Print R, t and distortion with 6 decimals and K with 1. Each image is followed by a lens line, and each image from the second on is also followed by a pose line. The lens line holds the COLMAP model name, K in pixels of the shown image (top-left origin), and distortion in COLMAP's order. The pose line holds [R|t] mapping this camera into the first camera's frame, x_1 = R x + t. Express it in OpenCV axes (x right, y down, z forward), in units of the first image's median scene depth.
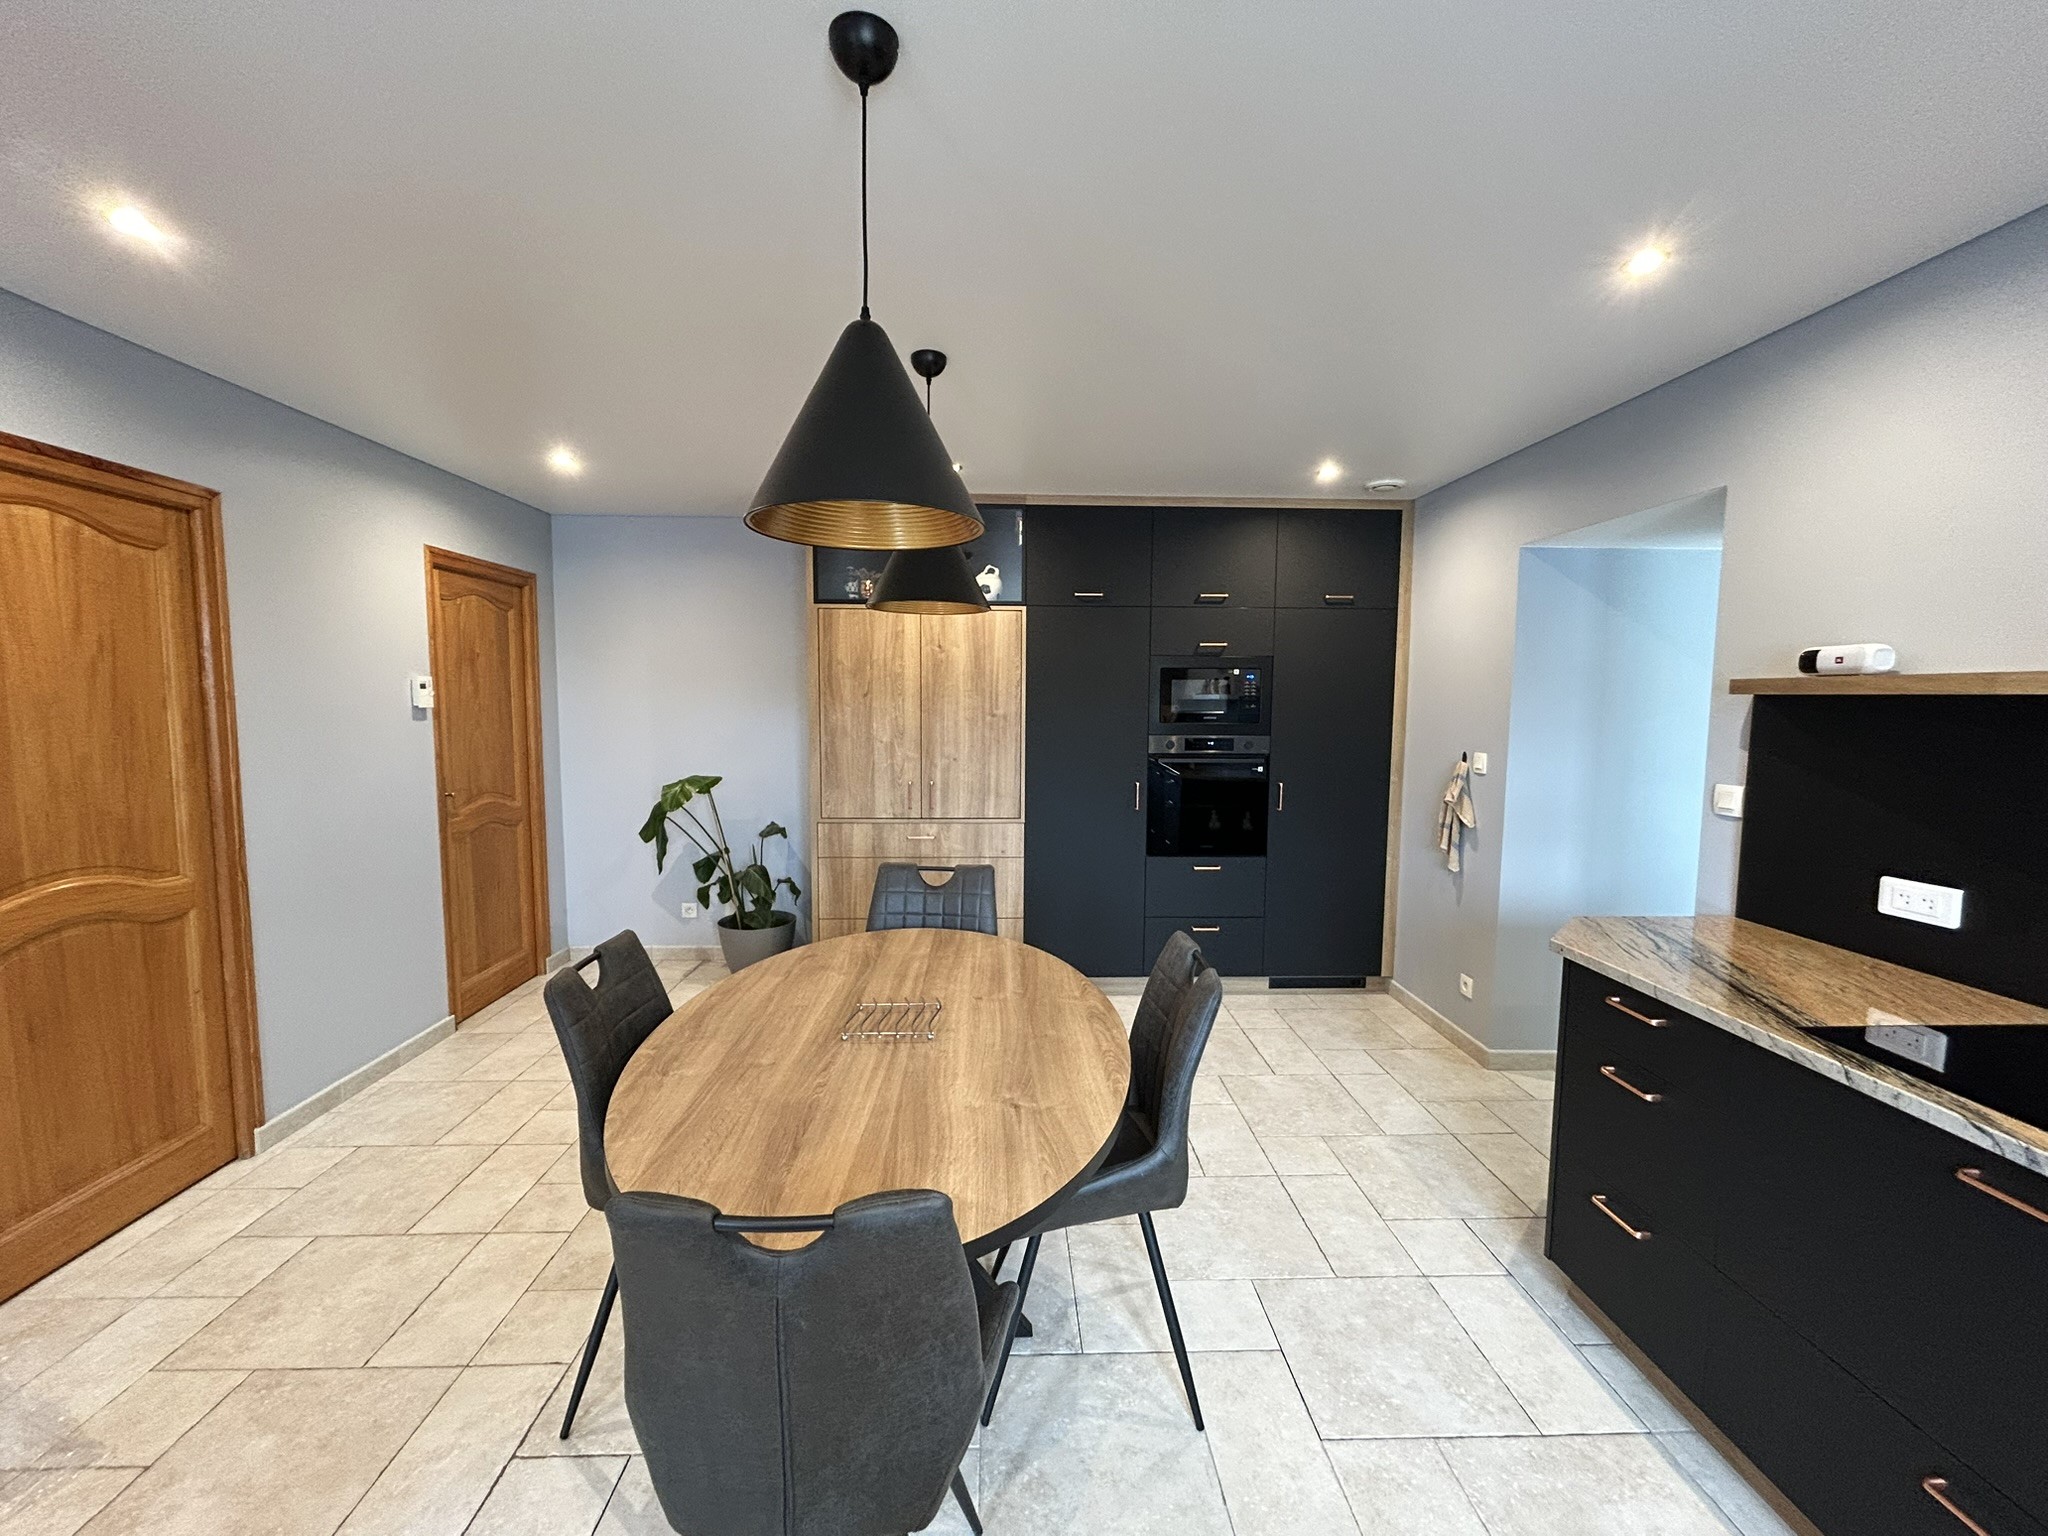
lens RADIAL K [[824.4, 0, 1022.7], [0, 824.4, 767.9], [0, 0, 1]] dist [-0.001339, 0.000149]
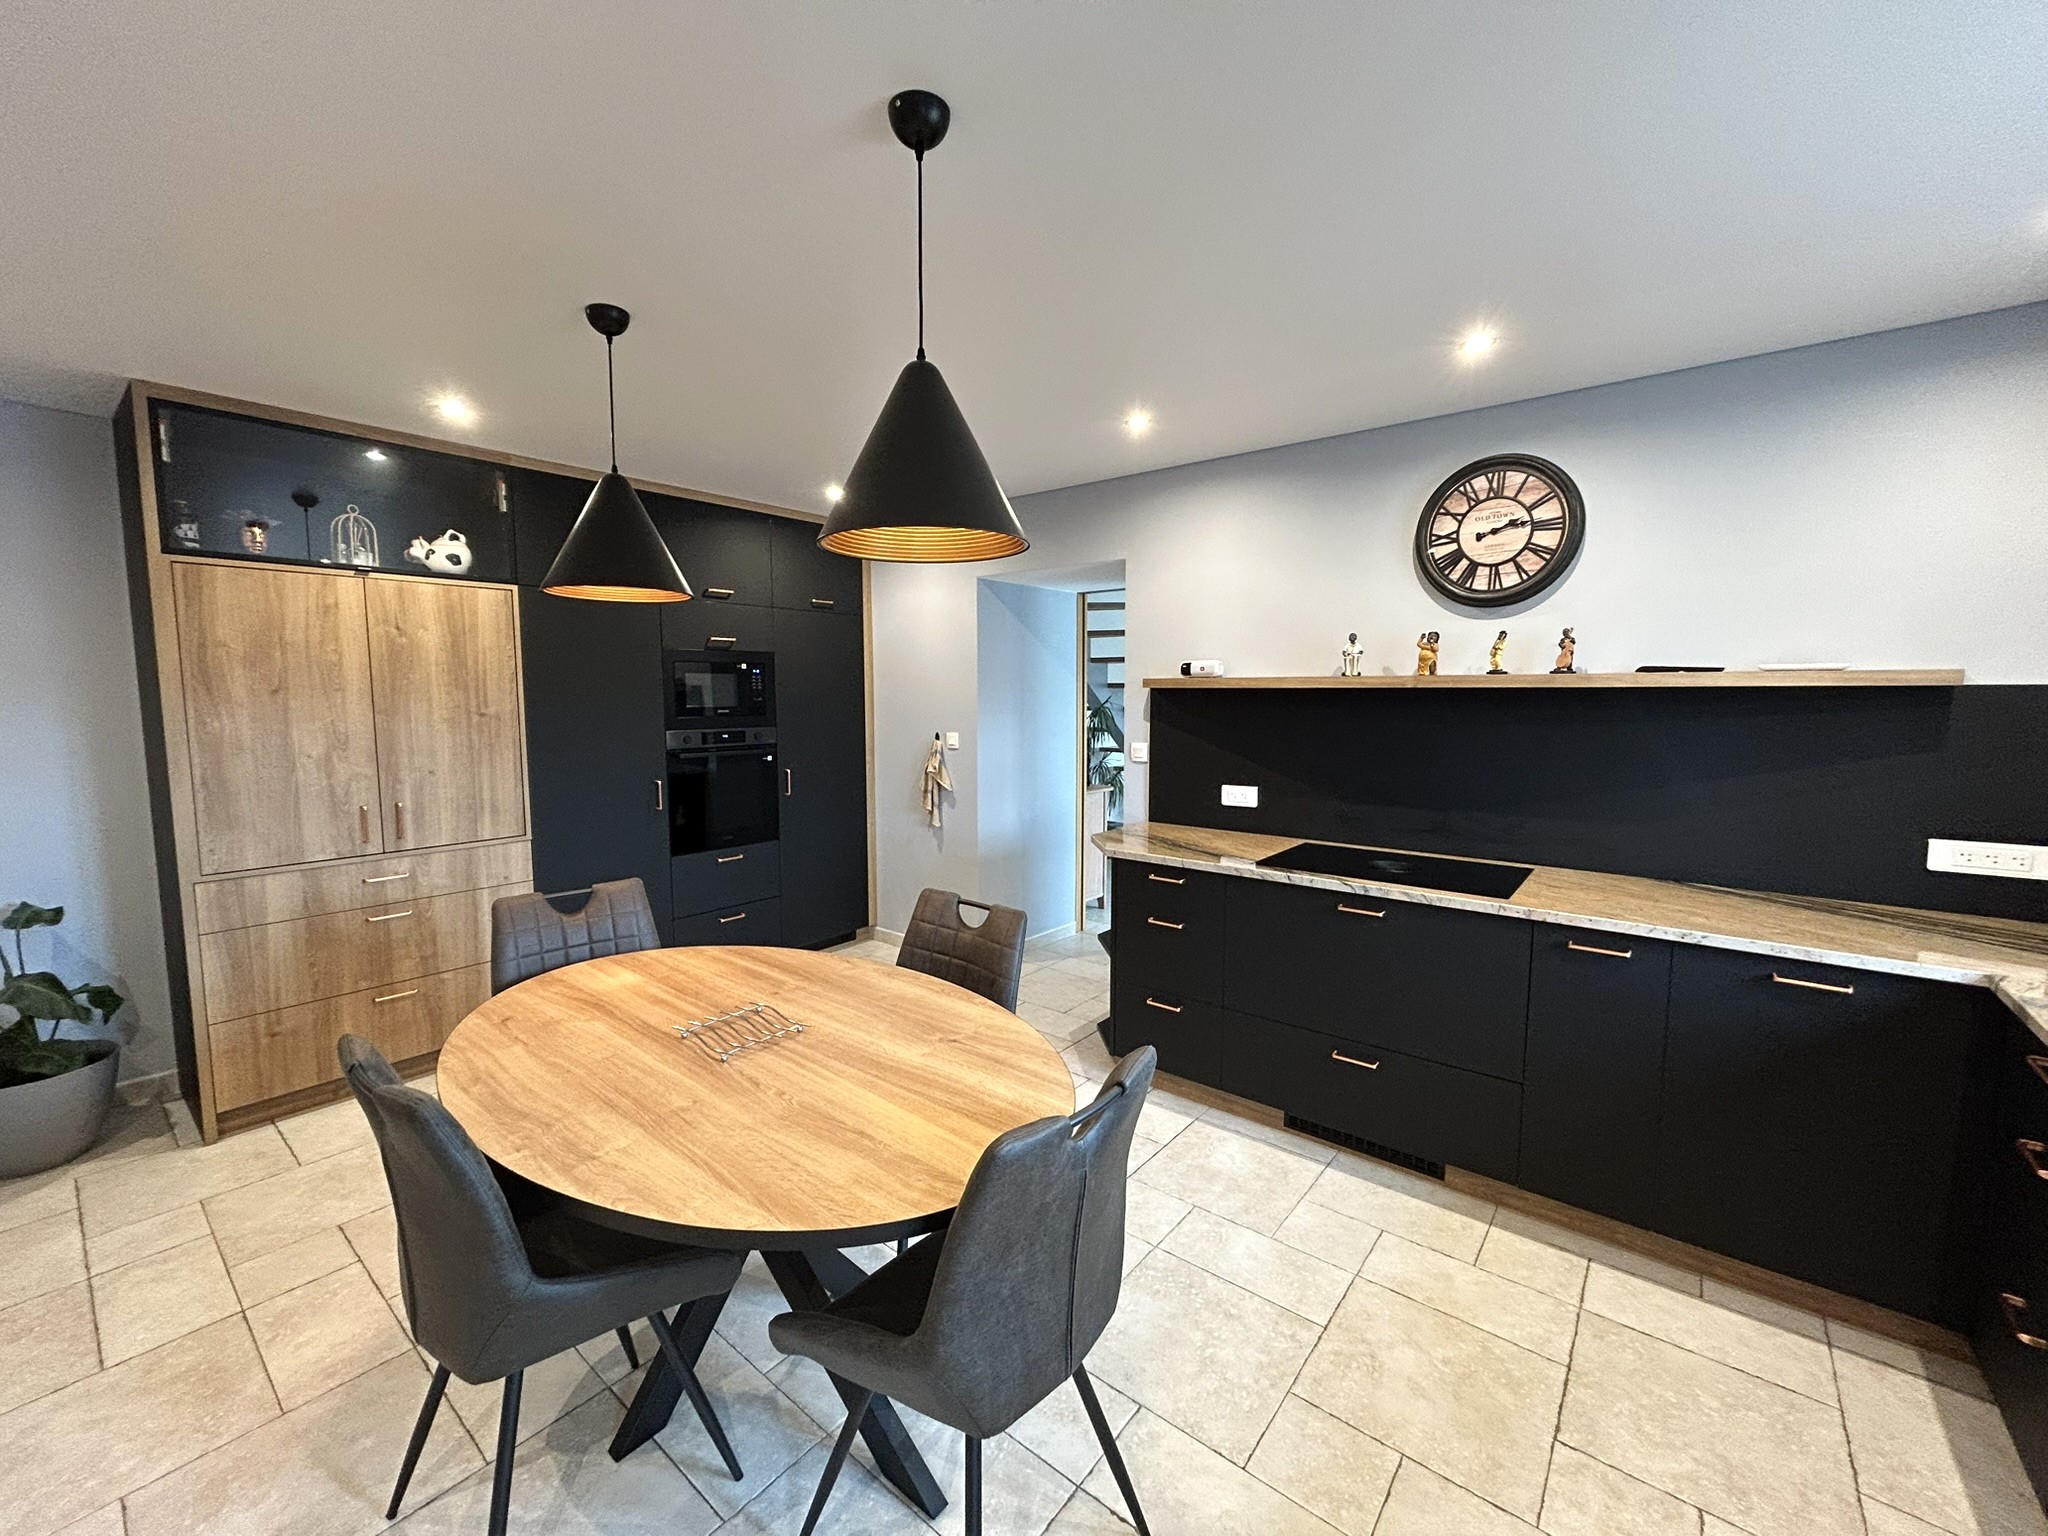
lens RADIAL K [[824.4, 0, 1022.7], [0, 824.4, 767.9], [0, 0, 1]] dist [-0.001339, 0.000149]
pose [[0.655110, -0.077941, 0.751503, -0.346517], [0.069548, 0.996663, 0.042740, -0.009957], [-0.752326, 0.024266, 0.658344, 0.059572]]
